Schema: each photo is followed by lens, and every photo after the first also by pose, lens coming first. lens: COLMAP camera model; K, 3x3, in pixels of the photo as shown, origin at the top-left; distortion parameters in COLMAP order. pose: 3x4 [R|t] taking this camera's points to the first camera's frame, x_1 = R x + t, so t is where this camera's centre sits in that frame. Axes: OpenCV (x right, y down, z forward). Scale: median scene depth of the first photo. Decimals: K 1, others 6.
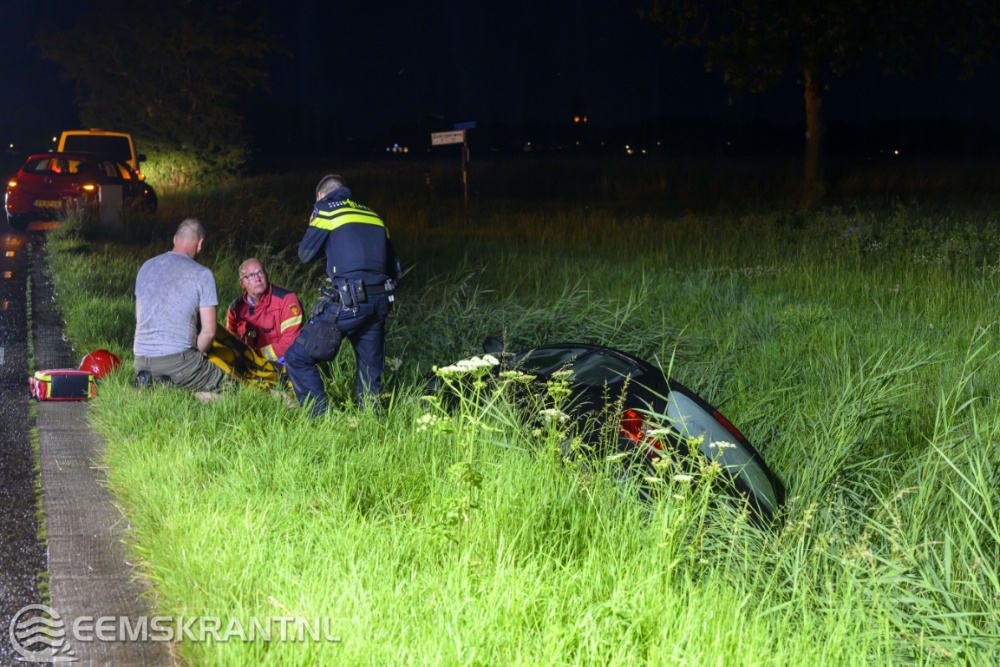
lens RADIAL K [[1382.3, 0, 499.9], [0, 1382.3, 333.7], [0, 0, 1]] dist [-0.002402, 0.000000]
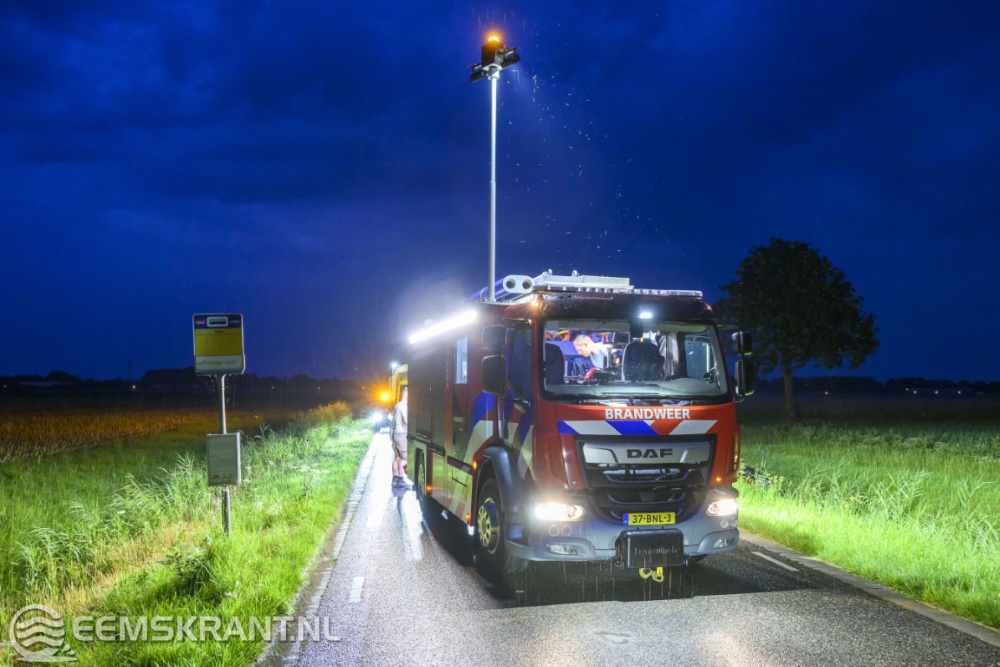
lens RADIAL K [[692.5, 0, 499.5], [0, 692.5, 333.6], [0, 0, 1]] dist [0.002416, 0.000354]
pose [[0.986188, -0.006335, -0.165508, -0.135416], [-0.027862, 0.978682, -0.203481, 0.035098], [0.163268, 0.205282, 0.964988, -0.536913]]
